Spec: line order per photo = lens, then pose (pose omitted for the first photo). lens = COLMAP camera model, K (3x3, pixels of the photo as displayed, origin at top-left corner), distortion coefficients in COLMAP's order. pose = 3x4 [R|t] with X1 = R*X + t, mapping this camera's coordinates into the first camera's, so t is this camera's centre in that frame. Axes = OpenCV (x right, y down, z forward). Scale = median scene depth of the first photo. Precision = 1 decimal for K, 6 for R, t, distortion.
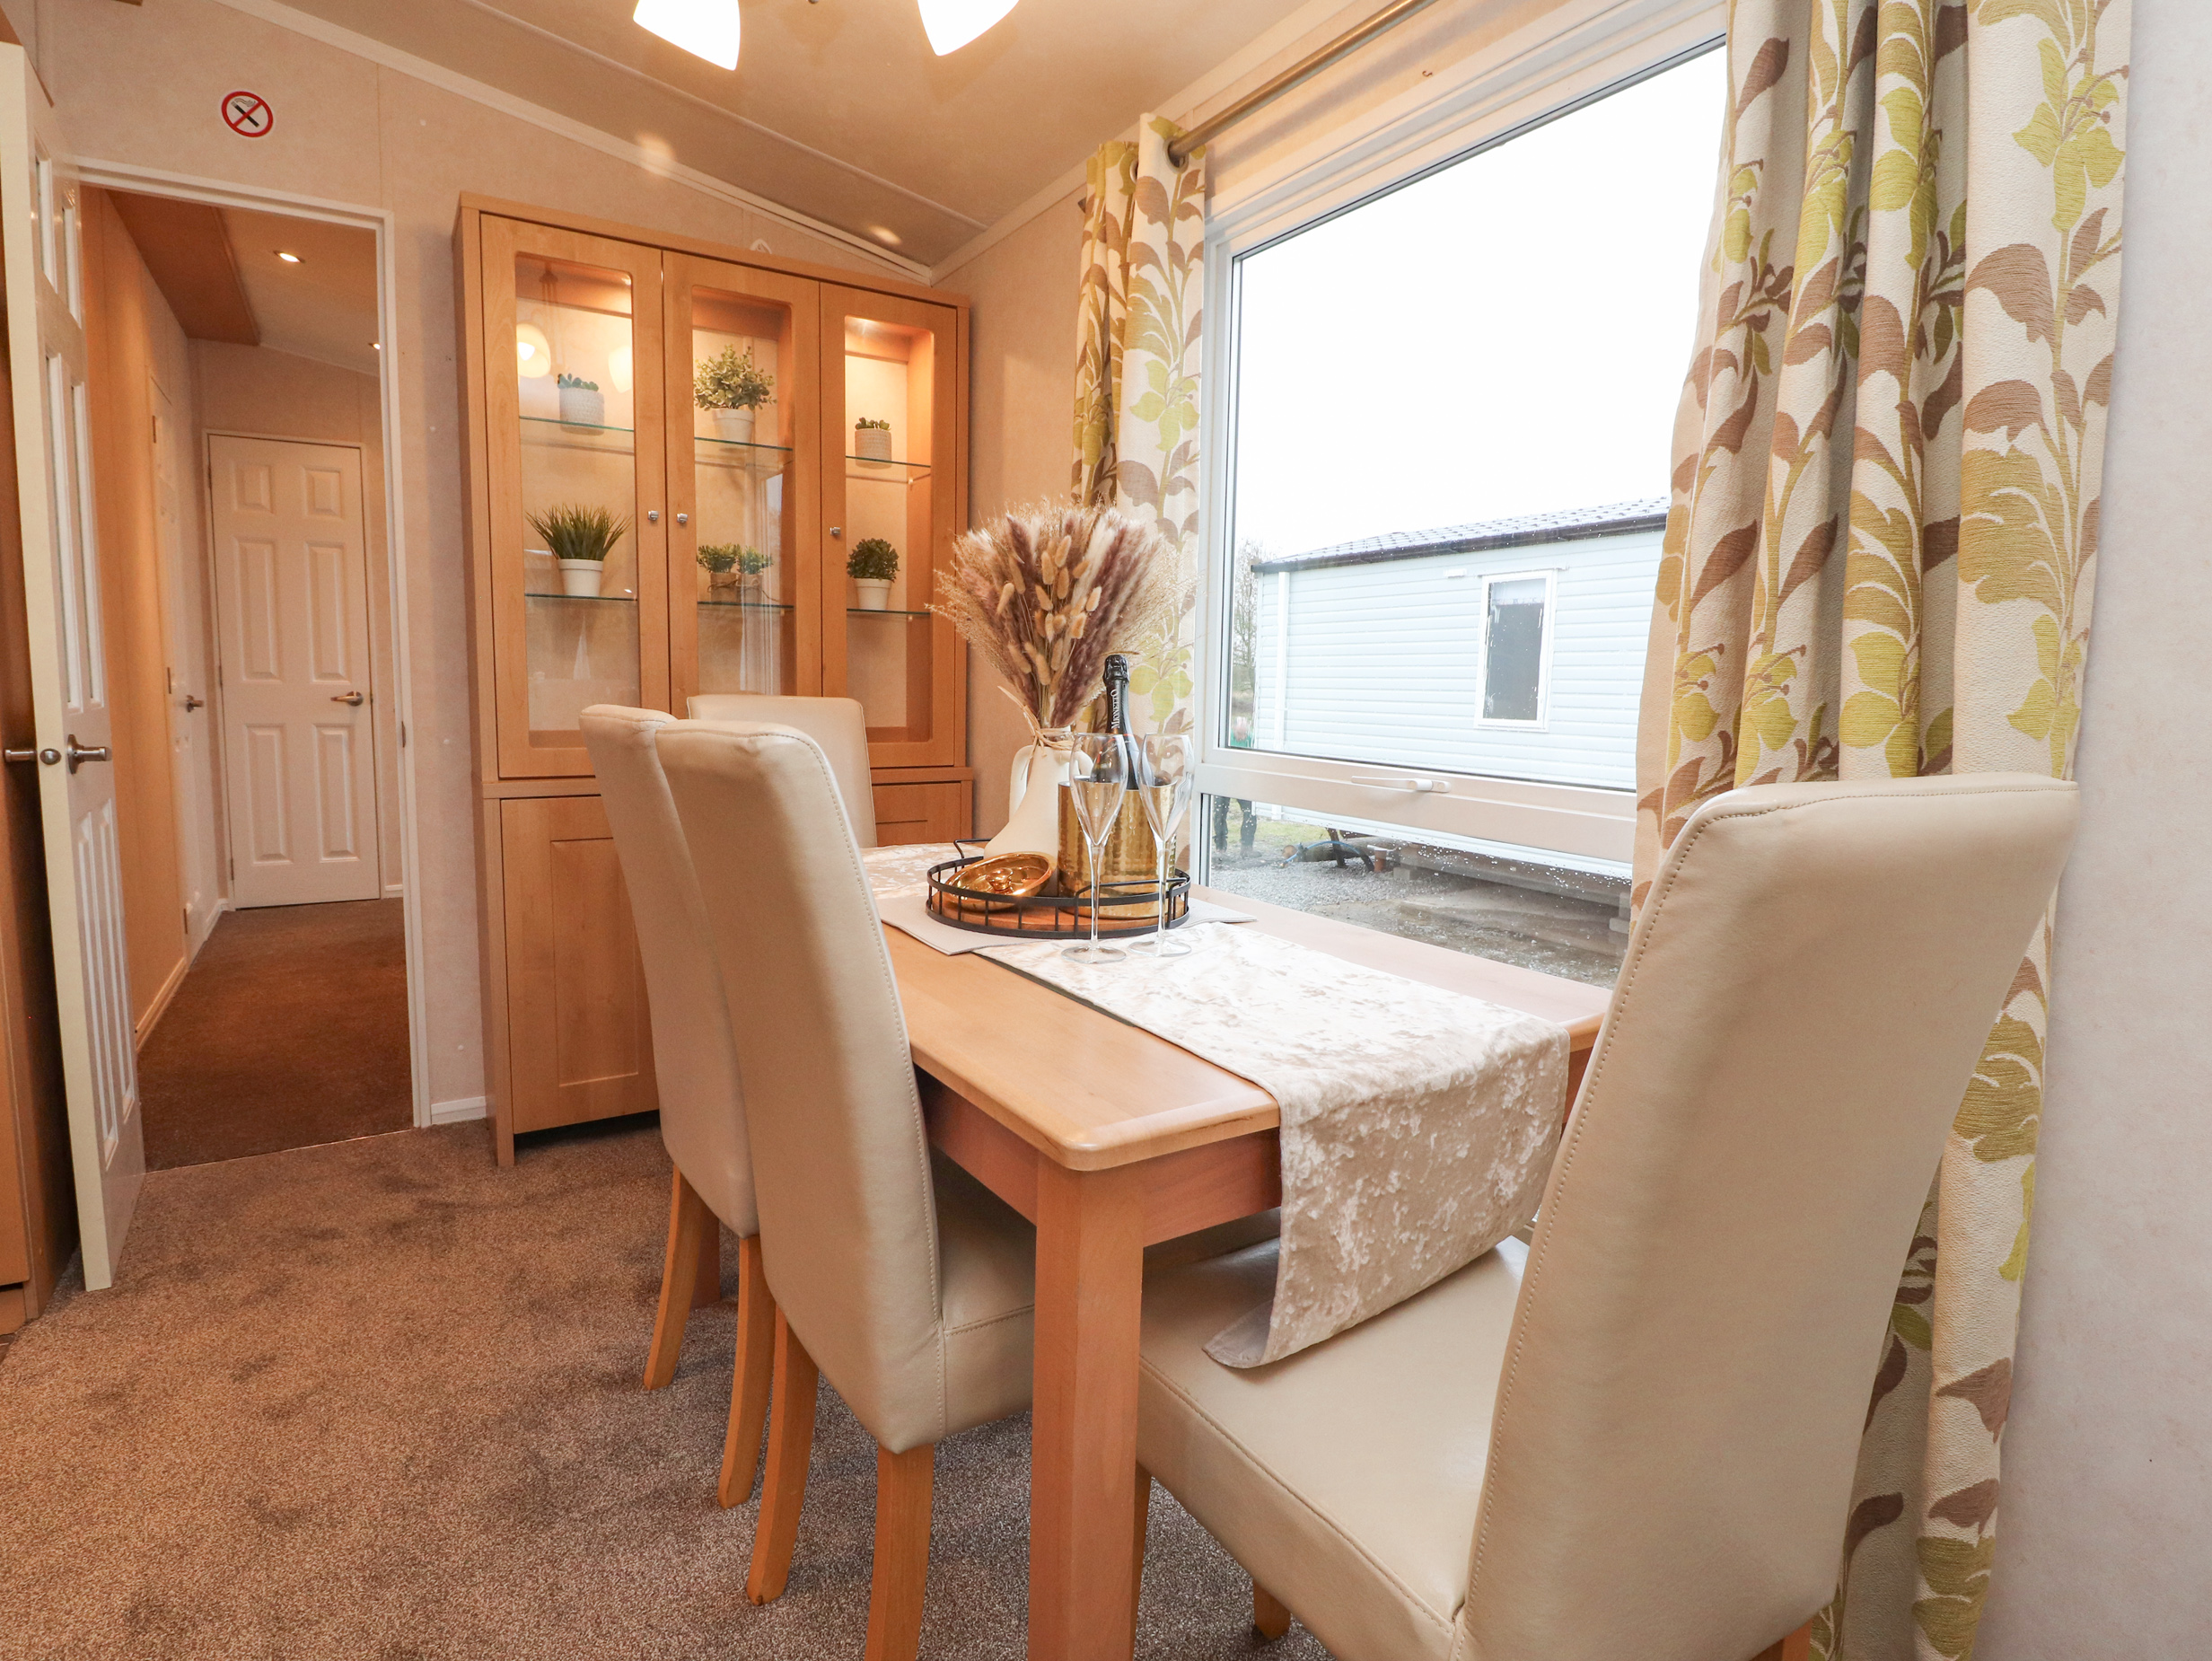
lens RADIAL K [[1148.2, 0, 1090.6], [0, 1148.2, 800.3], [0, 0, 1]] dist [0.001715, -0.013652]
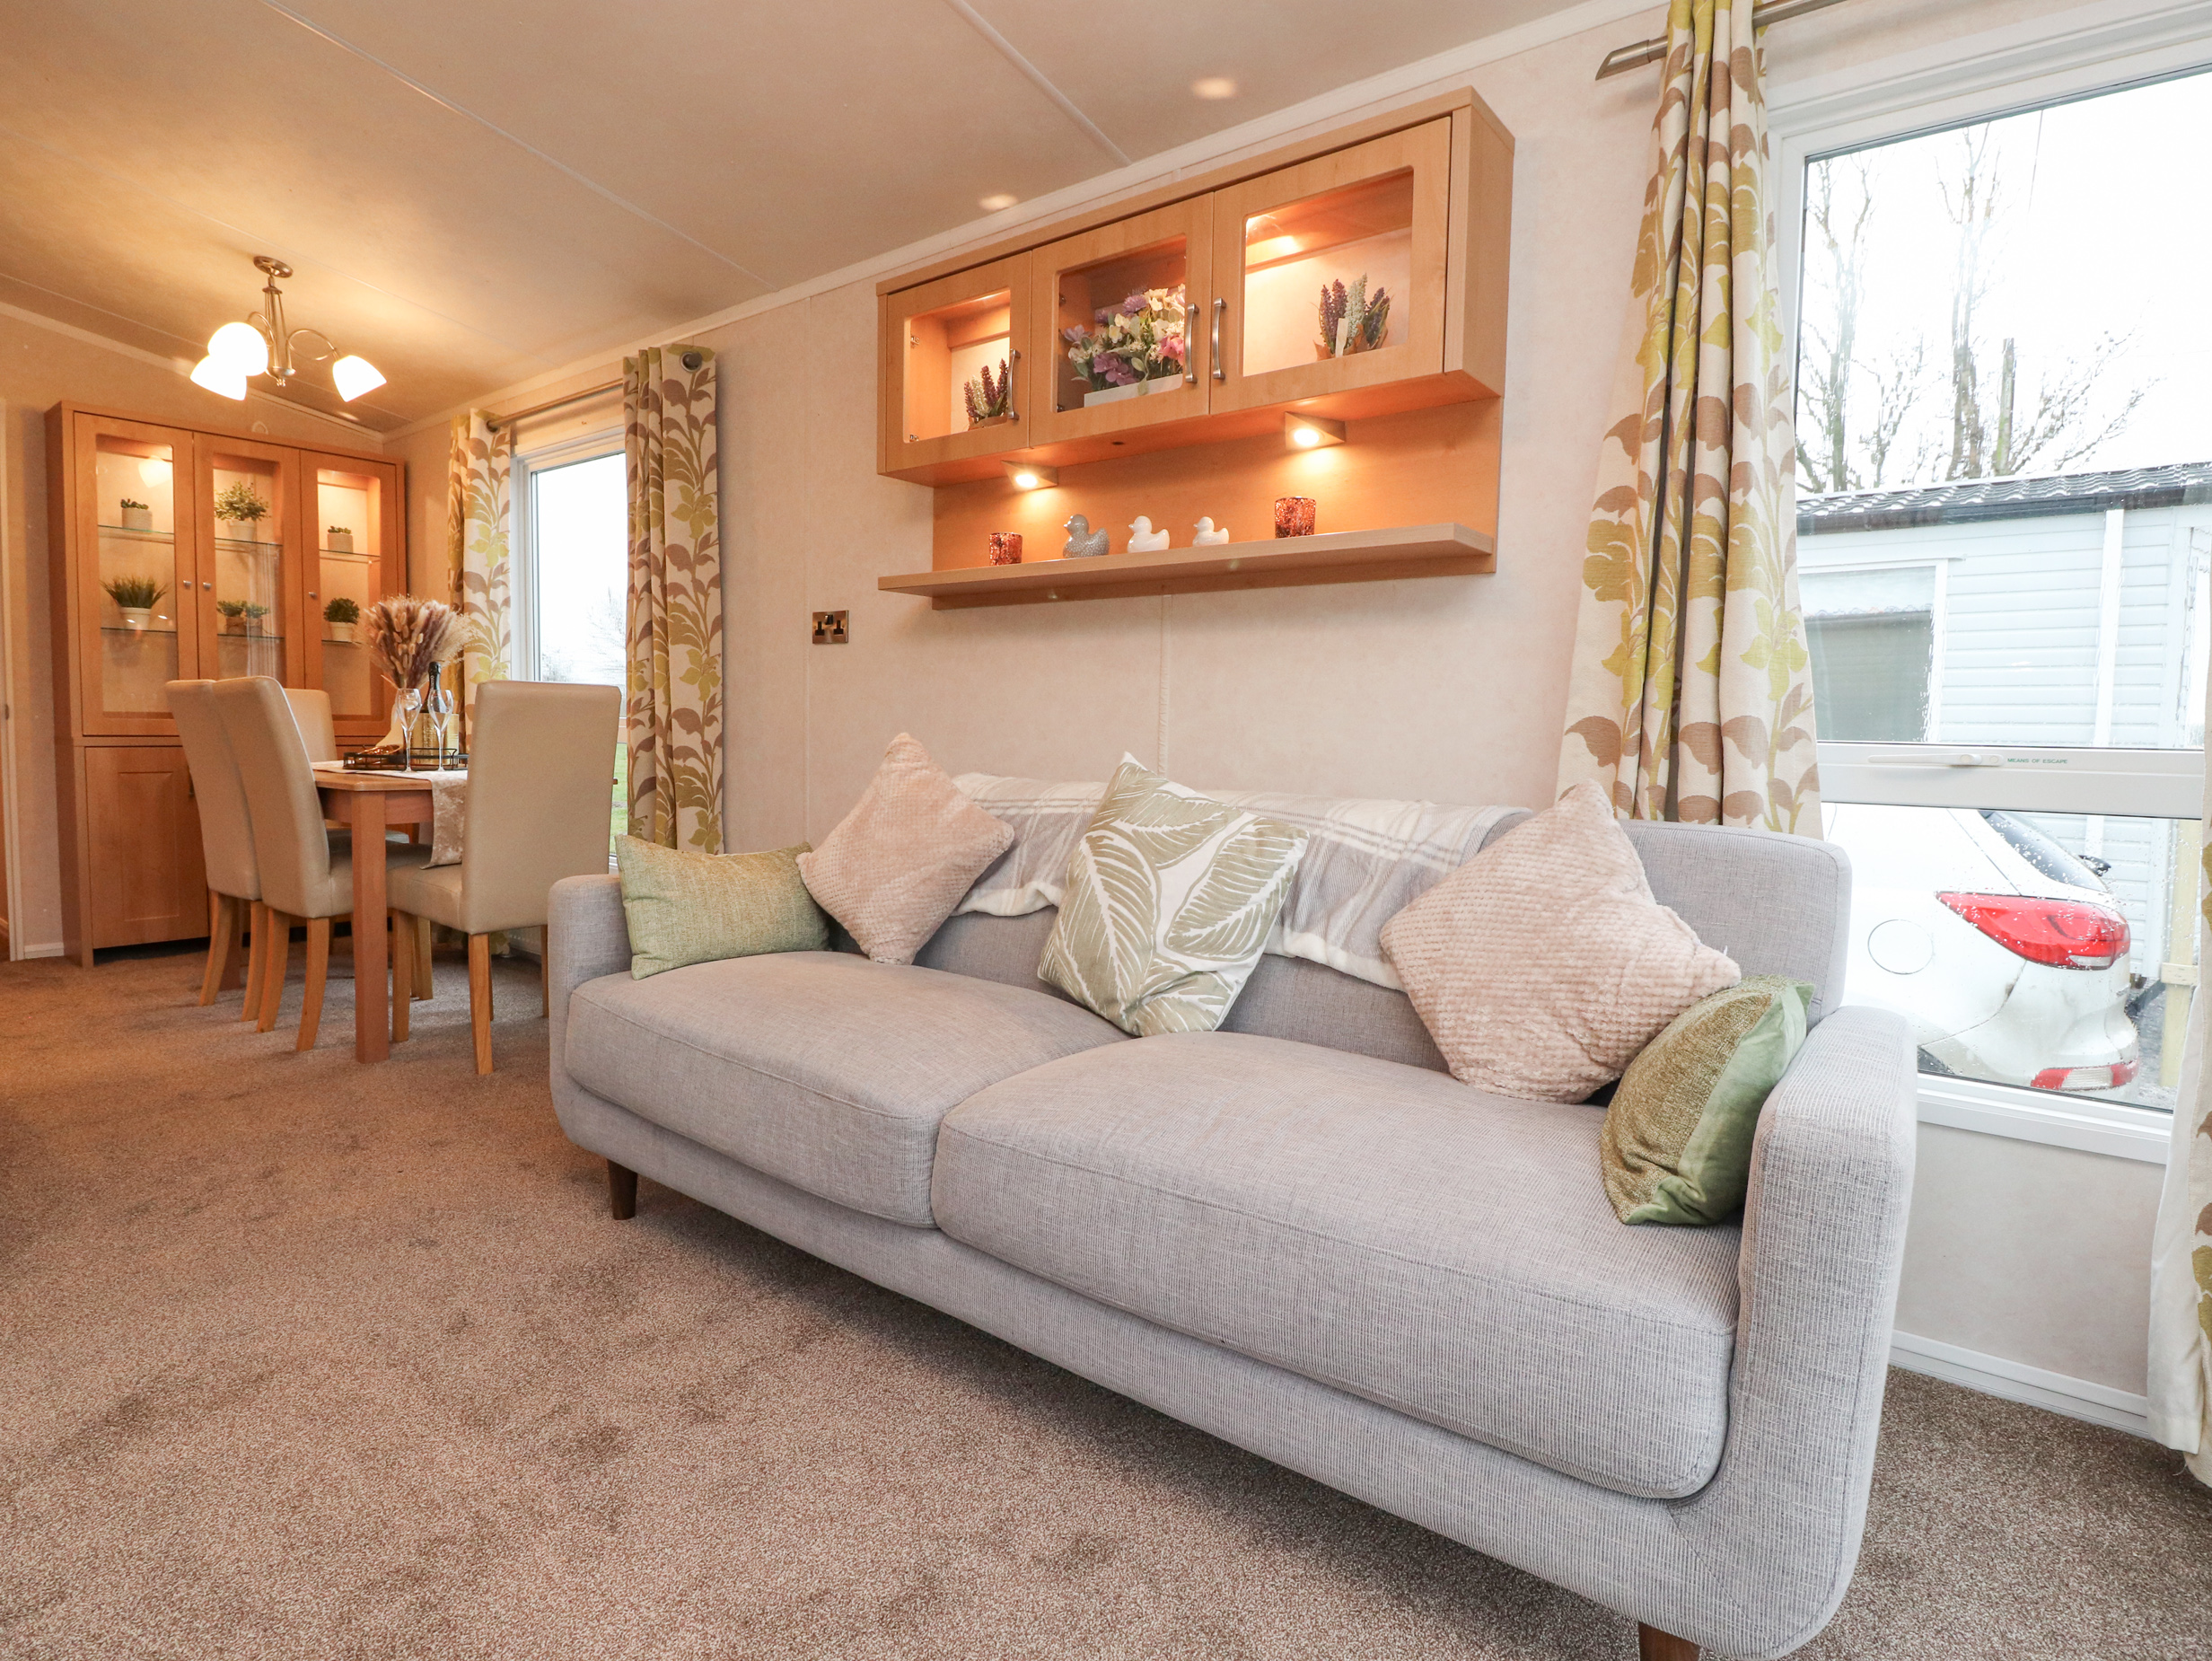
lens RADIAL K [[1148.2, 0, 1090.6], [0, 1148.2, 800.3], [0, 0, 1]] dist [0.001715, -0.013652]
pose [[0.942185, -0.023340, 0.334279, 0.309451], [0.035453, 0.998916, -0.030181, 0.172881], [-0.333212, 0.040287, 0.941991, -1.036841]]
